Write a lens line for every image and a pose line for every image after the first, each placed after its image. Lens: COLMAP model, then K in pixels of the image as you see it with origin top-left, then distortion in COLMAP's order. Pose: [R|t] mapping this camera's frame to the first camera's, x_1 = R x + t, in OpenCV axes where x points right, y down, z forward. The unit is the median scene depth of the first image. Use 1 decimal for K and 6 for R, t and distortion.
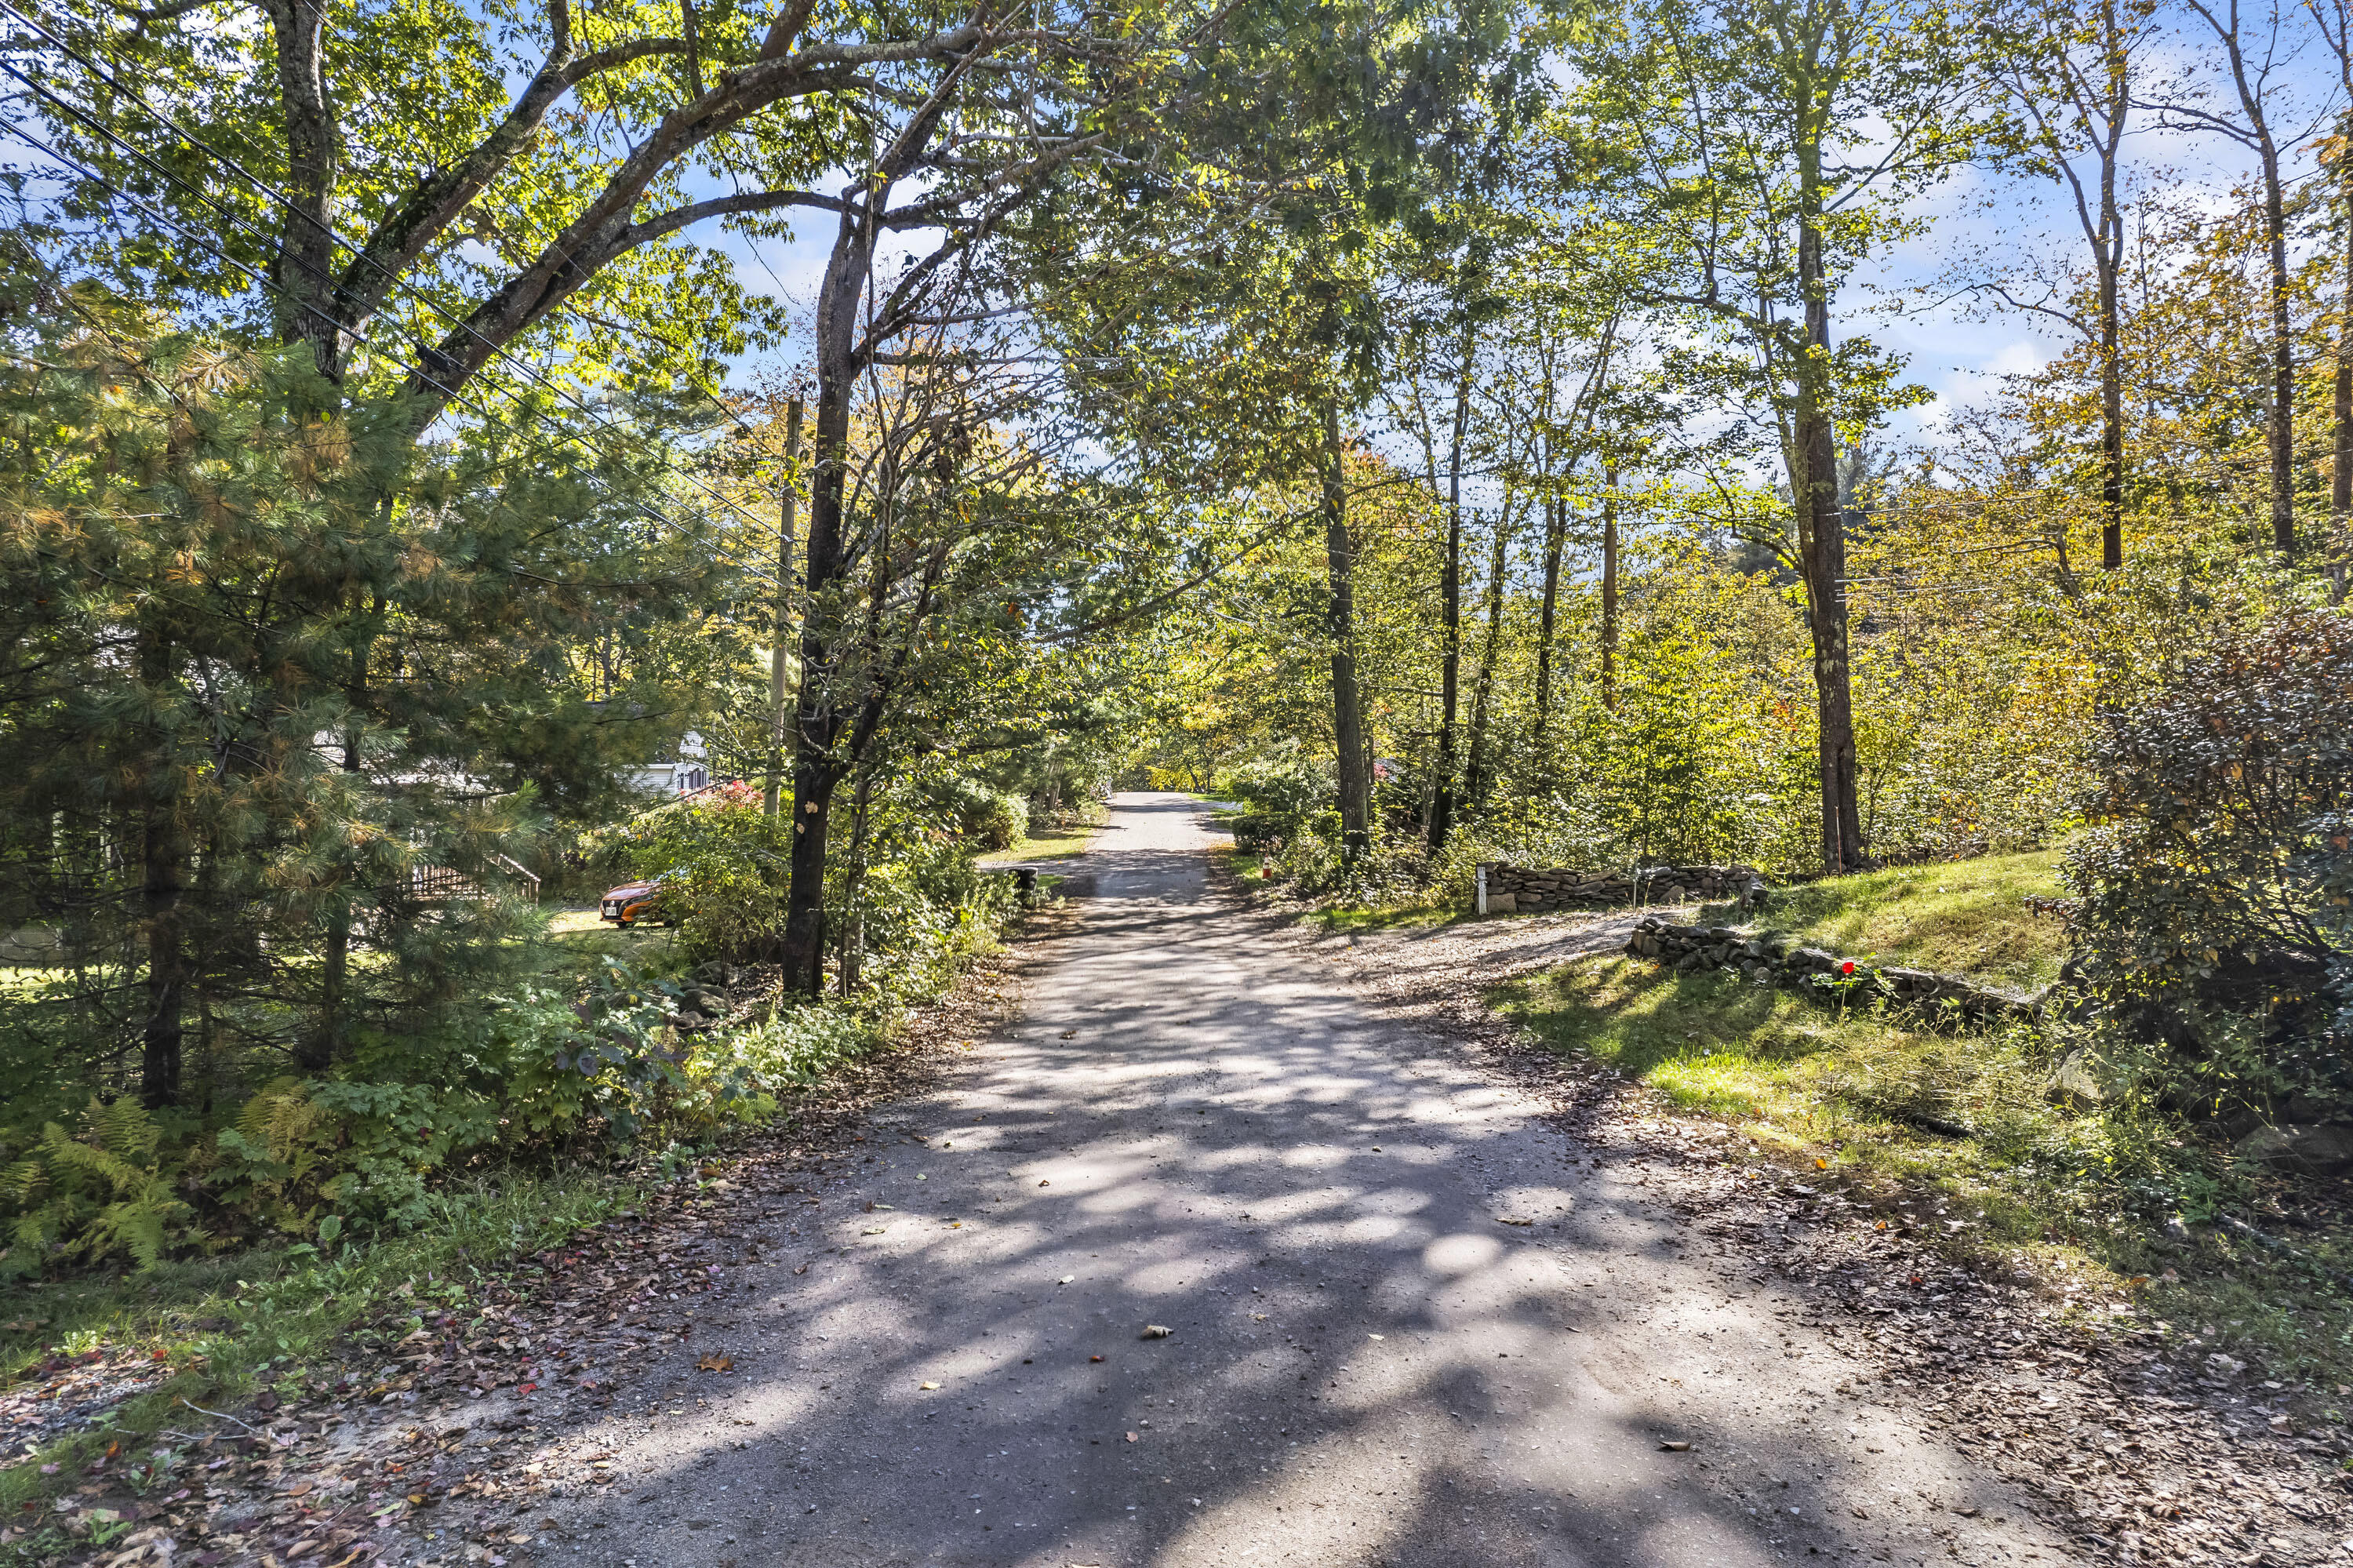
lens RADIAL K [[1486.6, 0, 1177.3], [0, 1486.6, 777.9], [0, 0, 1]] dist [-0.047977, 0.026981]
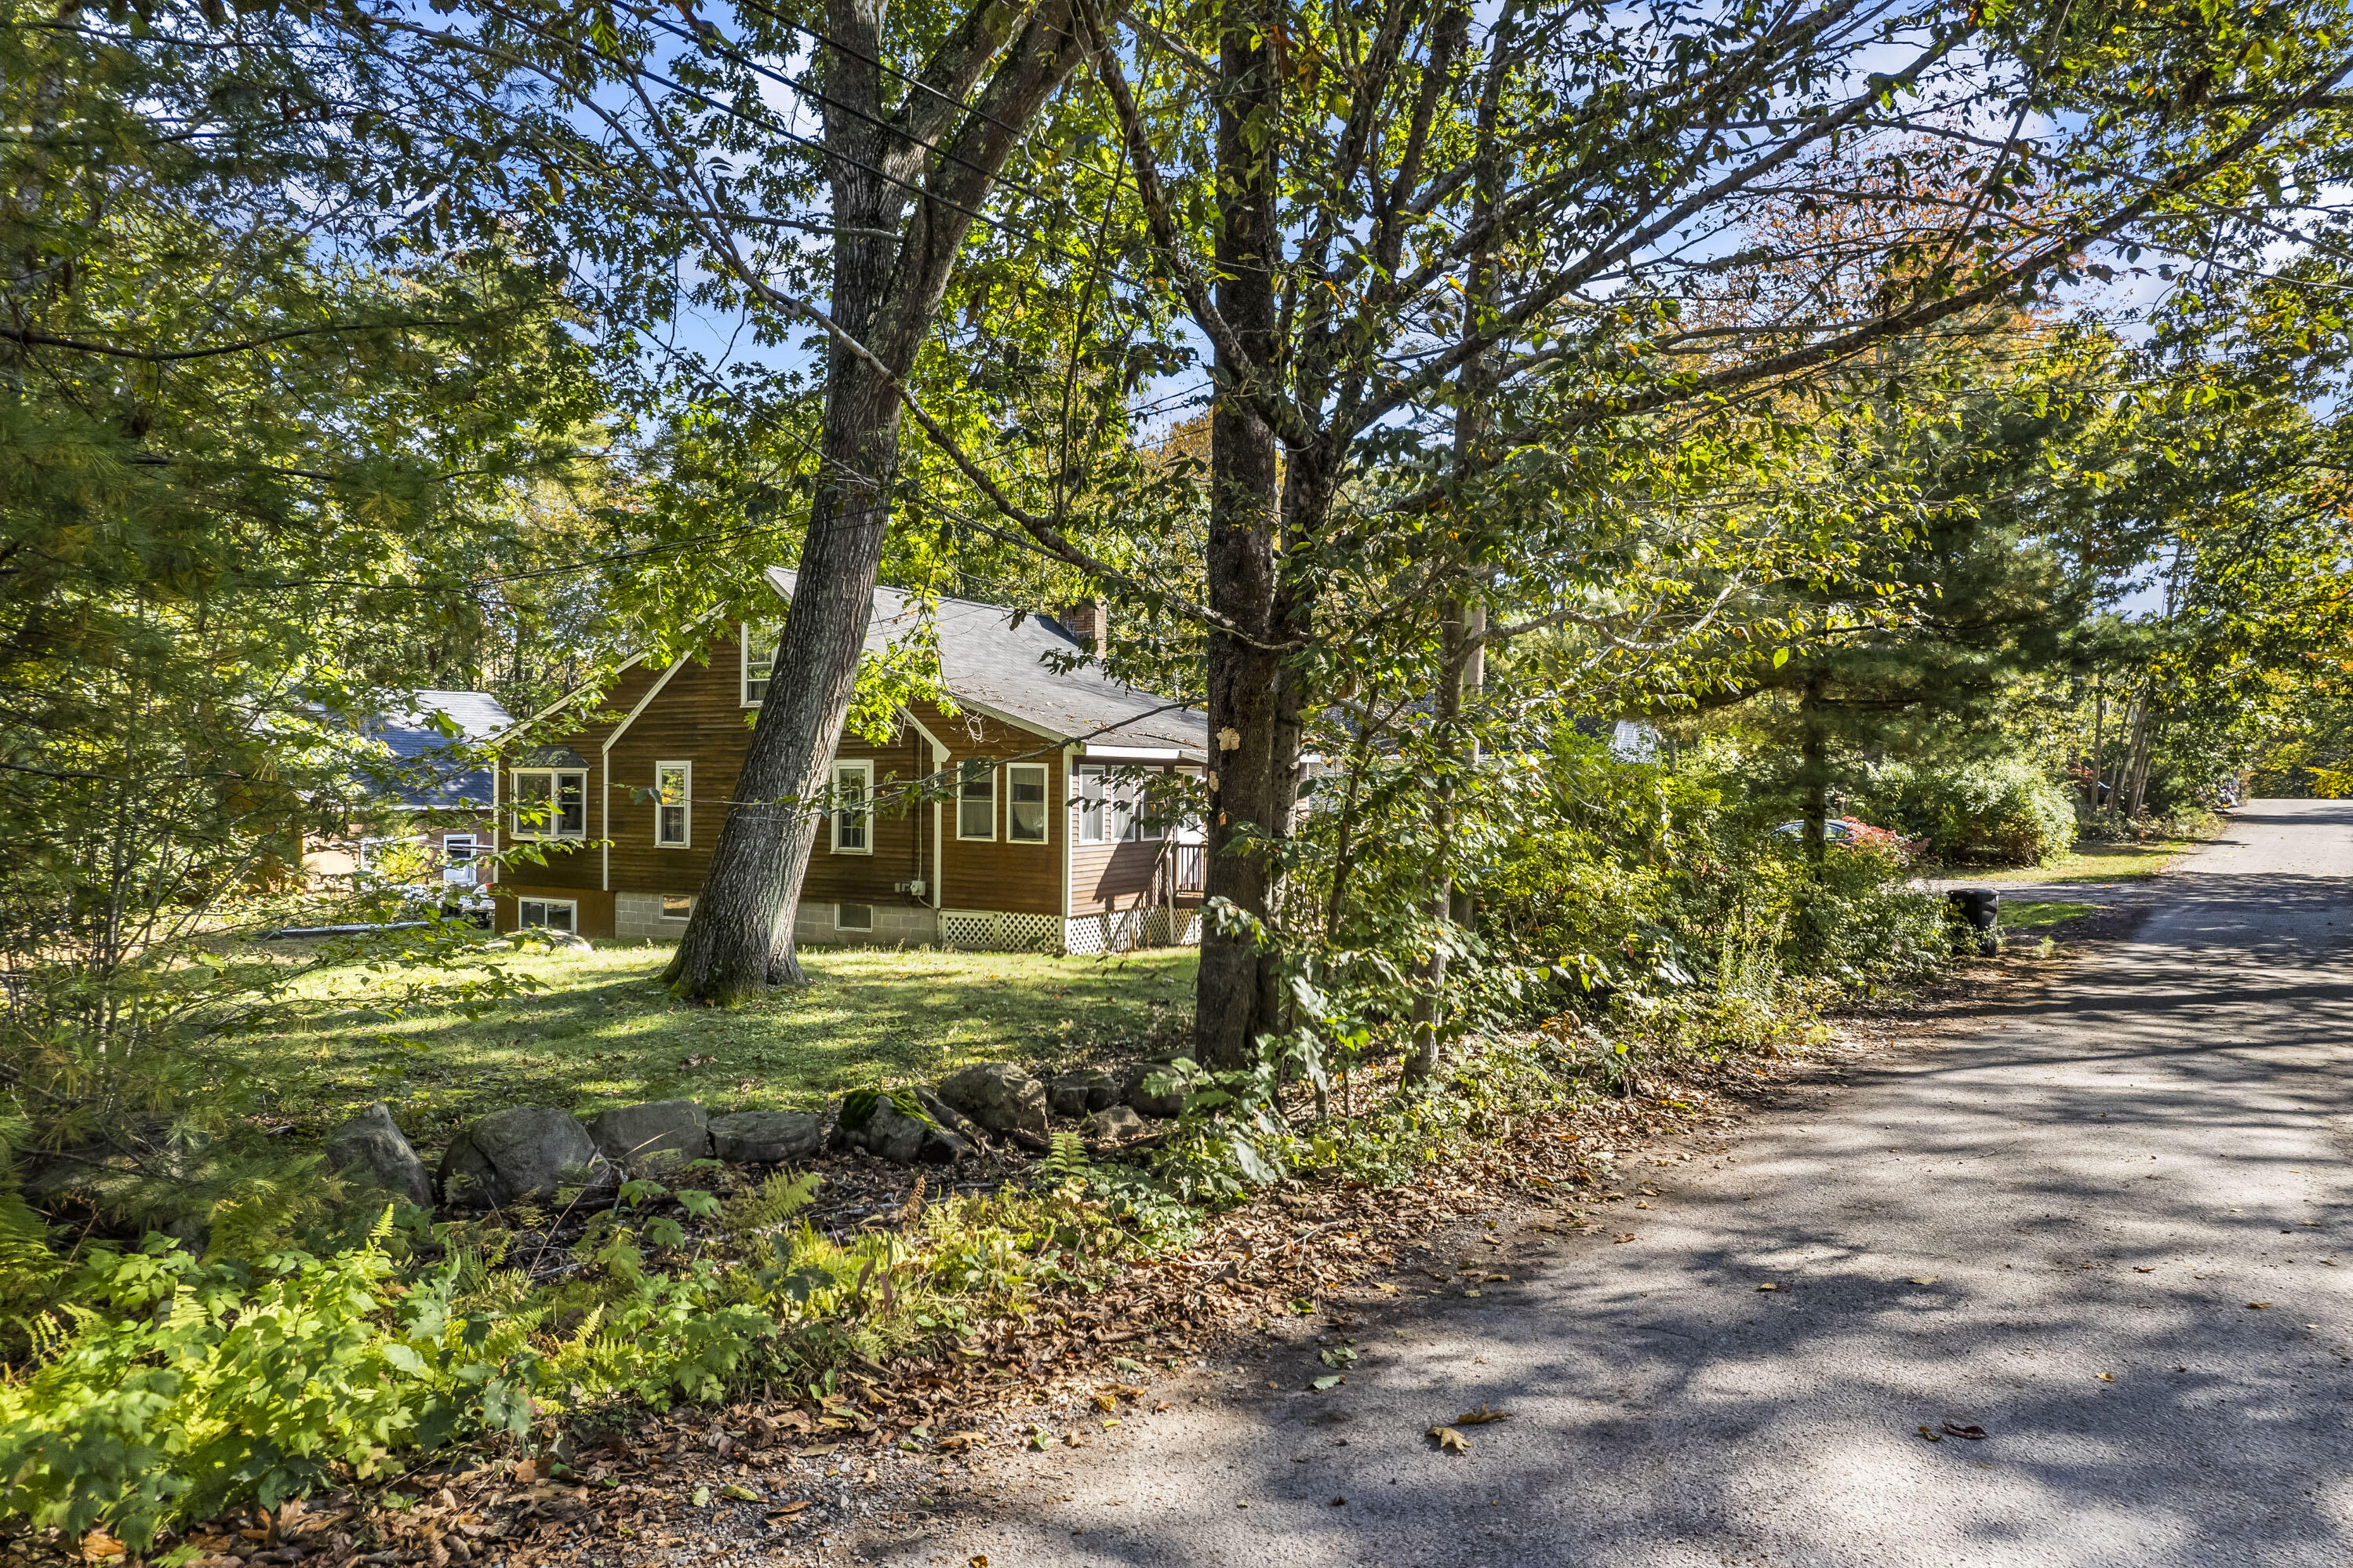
lens RADIAL K [[1486.6, 0, 1169.6], [0, 1486.6, 777.2], [0, 0, 1]] dist [-0.047977, 0.026981]
pose [[0.769796, -0.000808, -0.638289, 0.016855], [-0.003933, 0.999974, -0.006010, 0.009799], [0.638278, 0.007137, 0.769773, 0.162703]]
